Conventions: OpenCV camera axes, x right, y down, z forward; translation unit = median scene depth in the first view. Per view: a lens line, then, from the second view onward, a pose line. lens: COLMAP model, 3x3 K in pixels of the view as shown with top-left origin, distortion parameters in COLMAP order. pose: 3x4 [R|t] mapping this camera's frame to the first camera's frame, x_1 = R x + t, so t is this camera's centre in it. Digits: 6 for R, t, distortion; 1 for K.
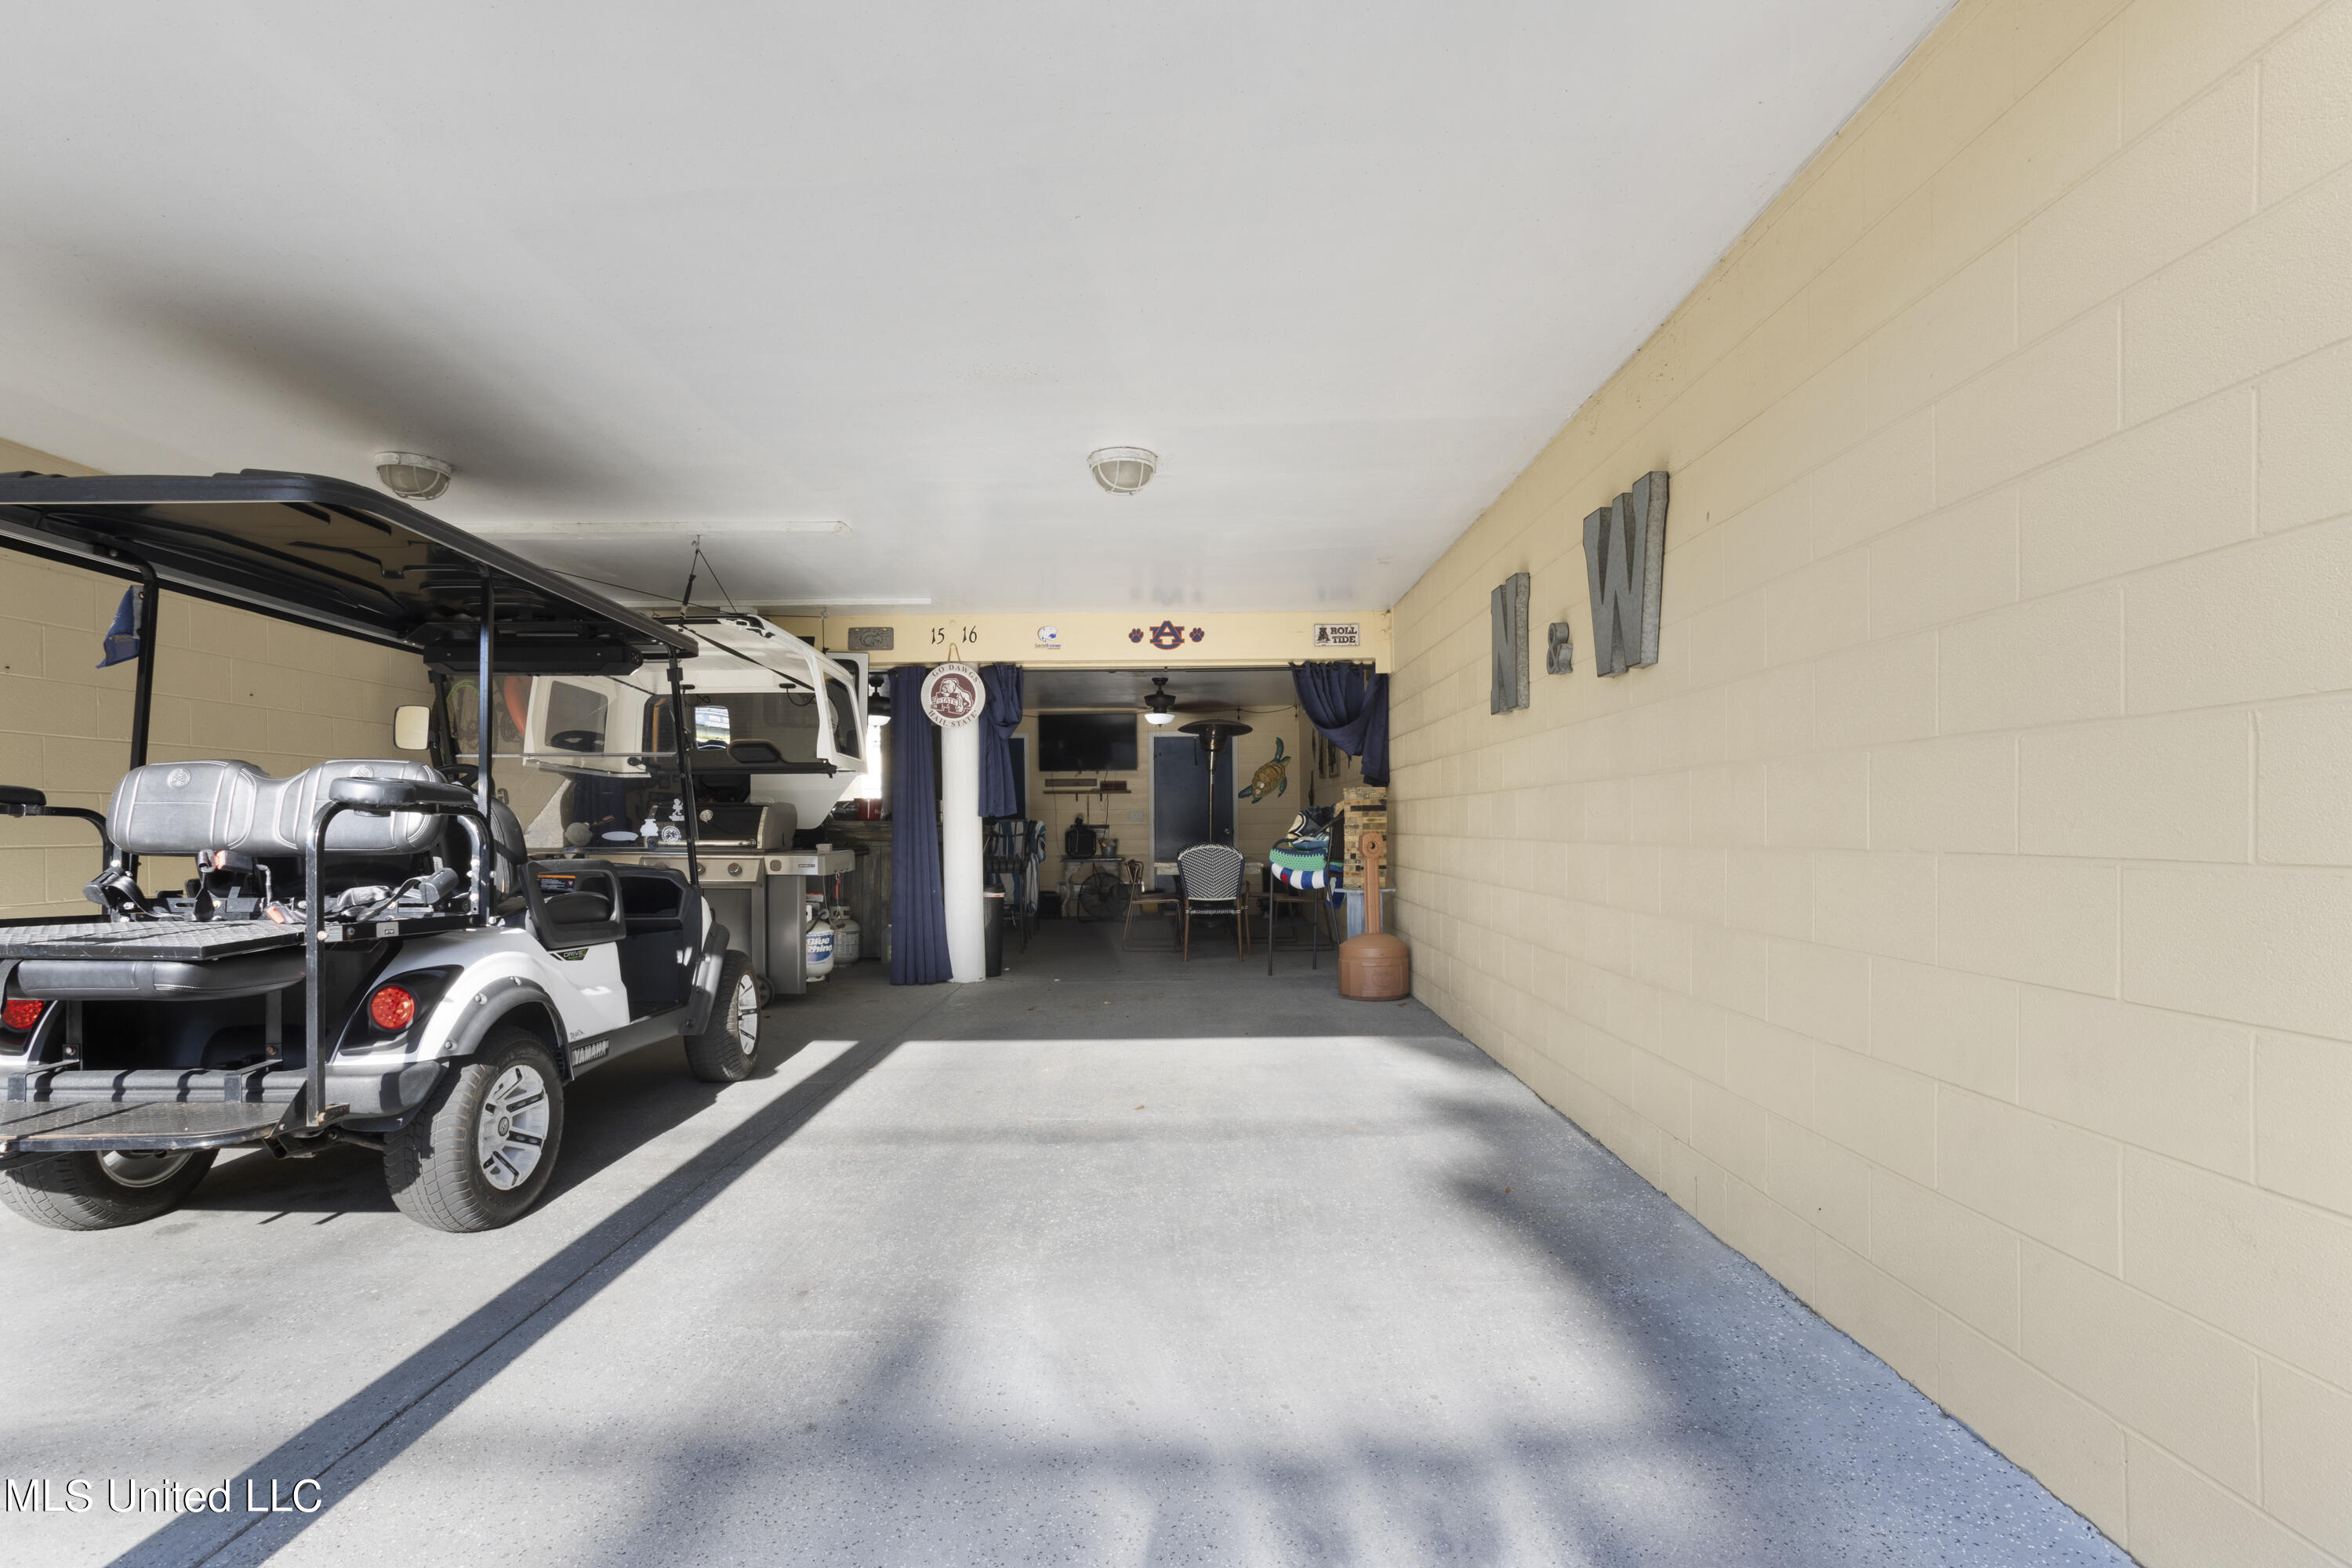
lens RADIAL K [[1135.2, 0, 1175.0], [0, 1135.2, 799.2], [0, 0, 1]] dist [-0.026527, 0.009908]
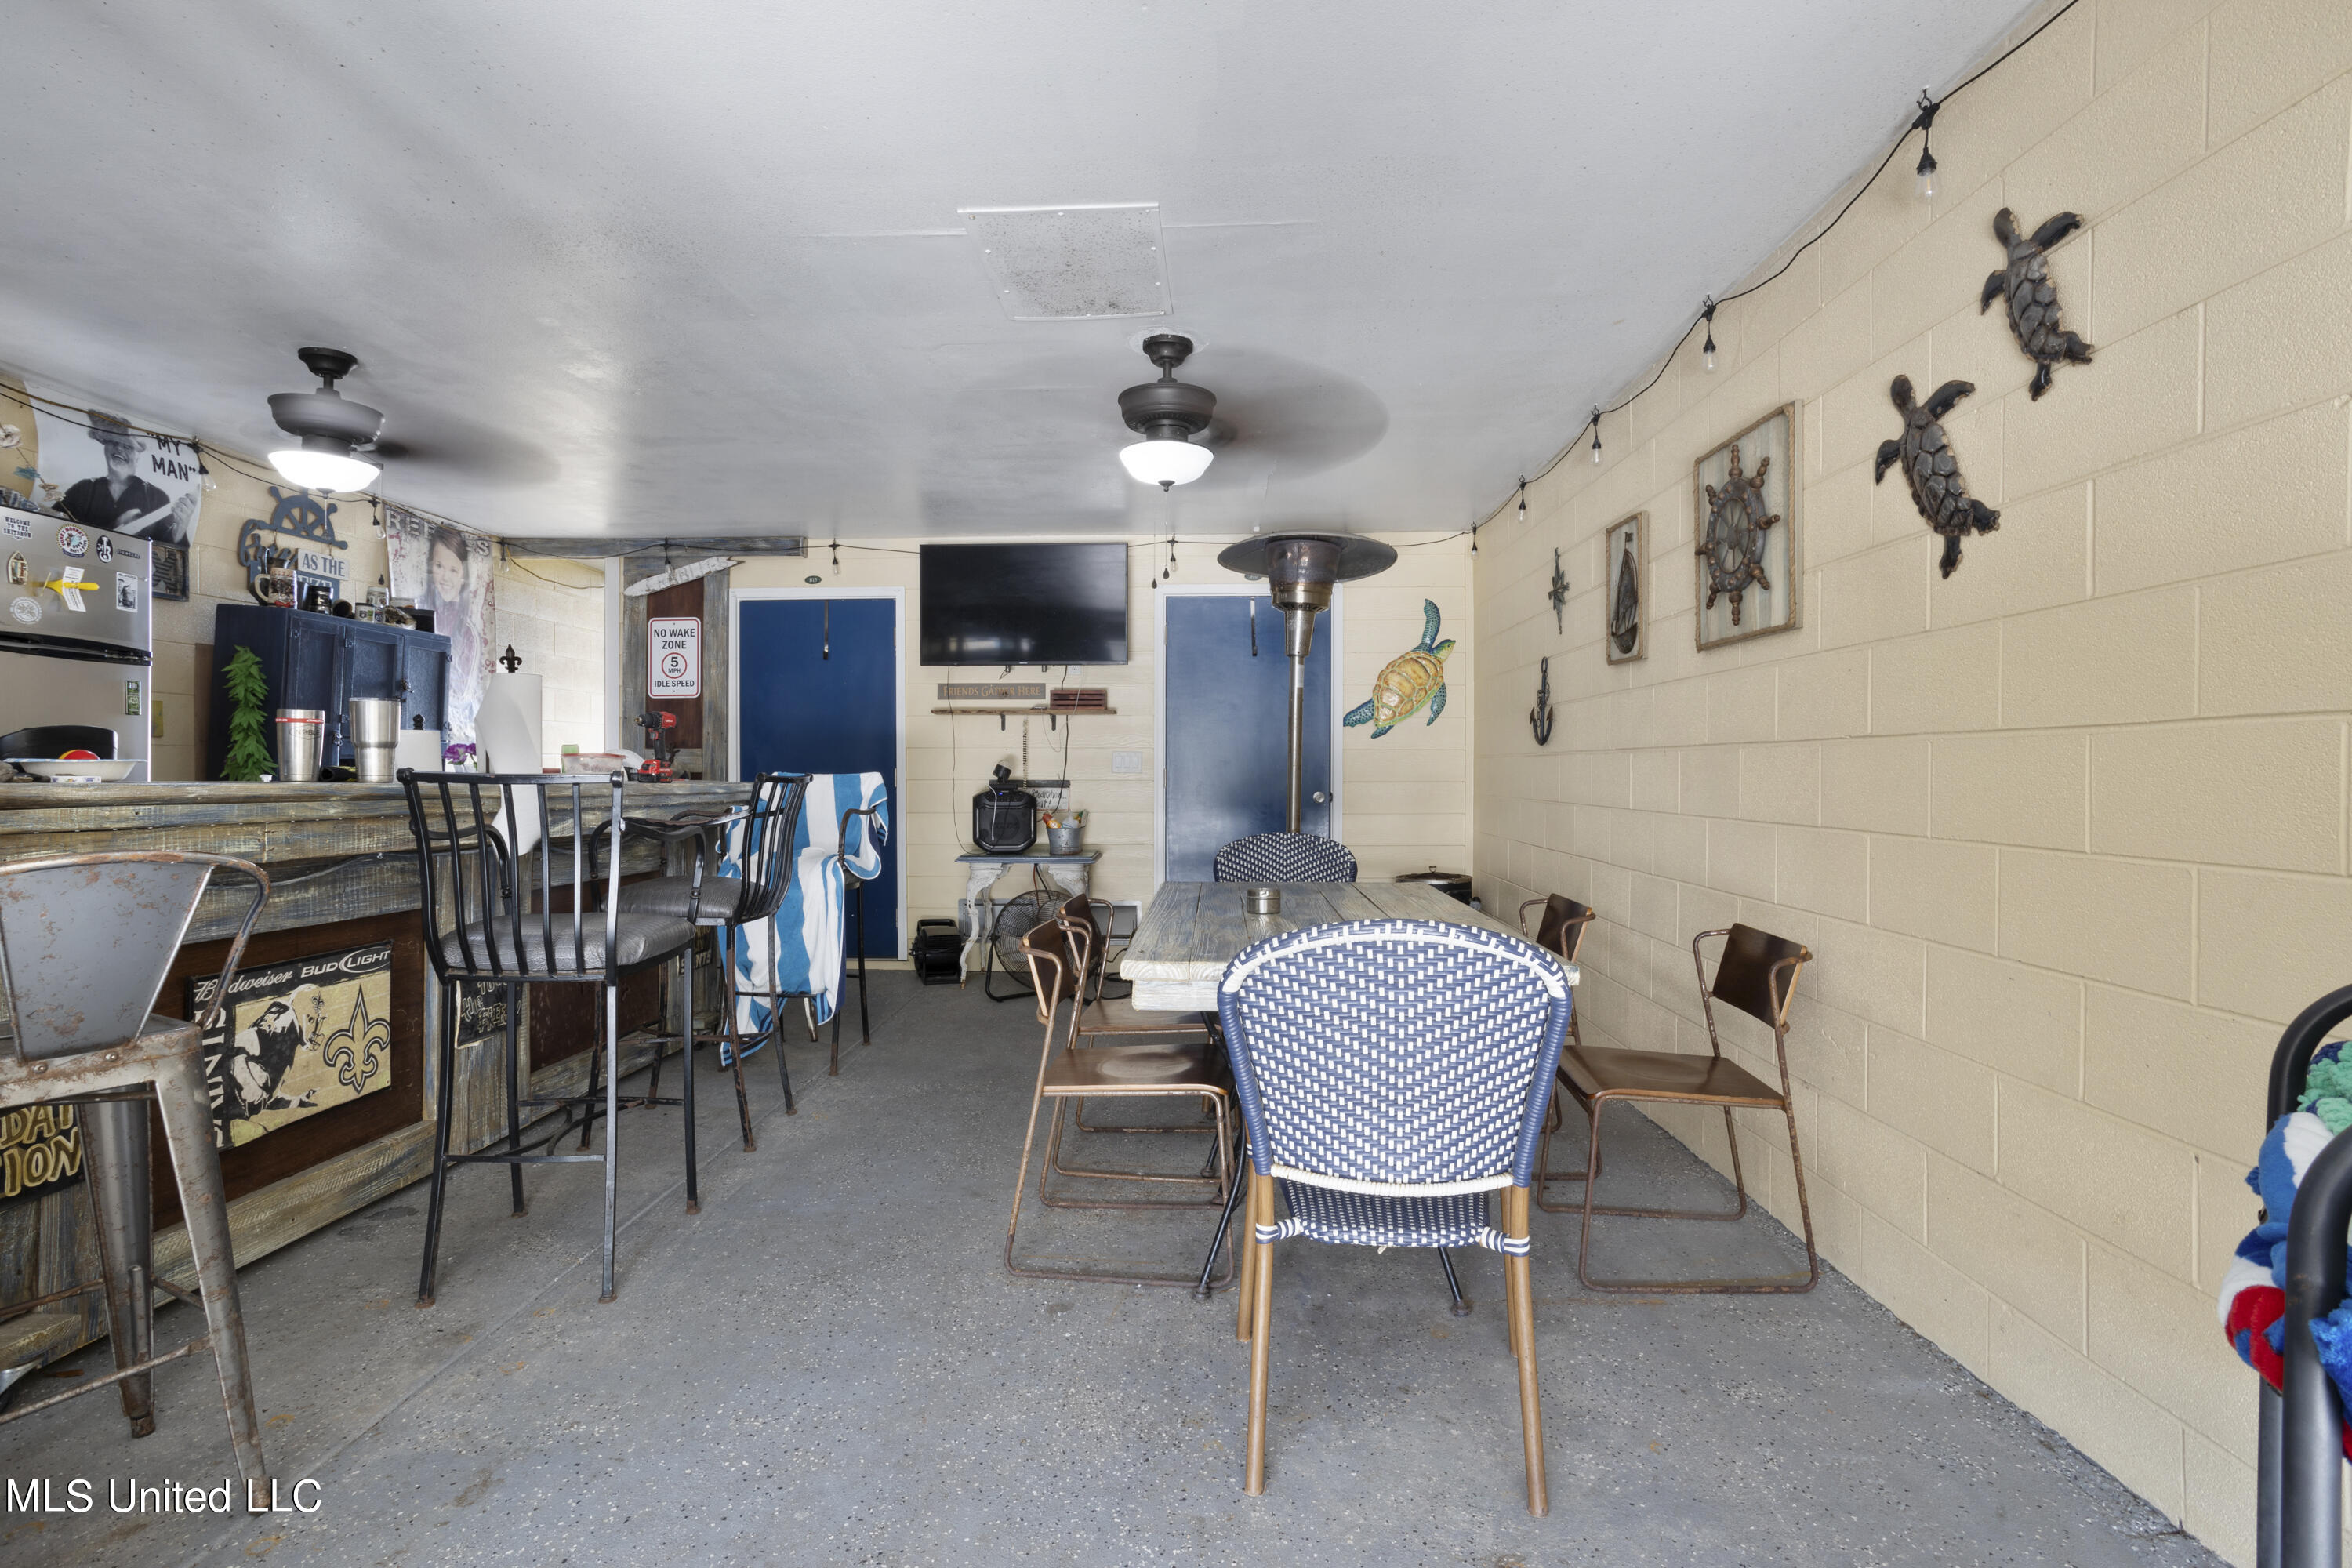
lens RADIAL K [[1135.2, 0, 1172.8], [0, 1135.2, 776.6], [0, 0, 1]] dist [-0.026527, 0.009908]
pose [[0.999398, 0.008706, -0.033582, 0.000588], [-0.007772, 0.999582, 0.027847, 0.007377], [0.033811, -0.027569, 0.999048, 0.530809]]
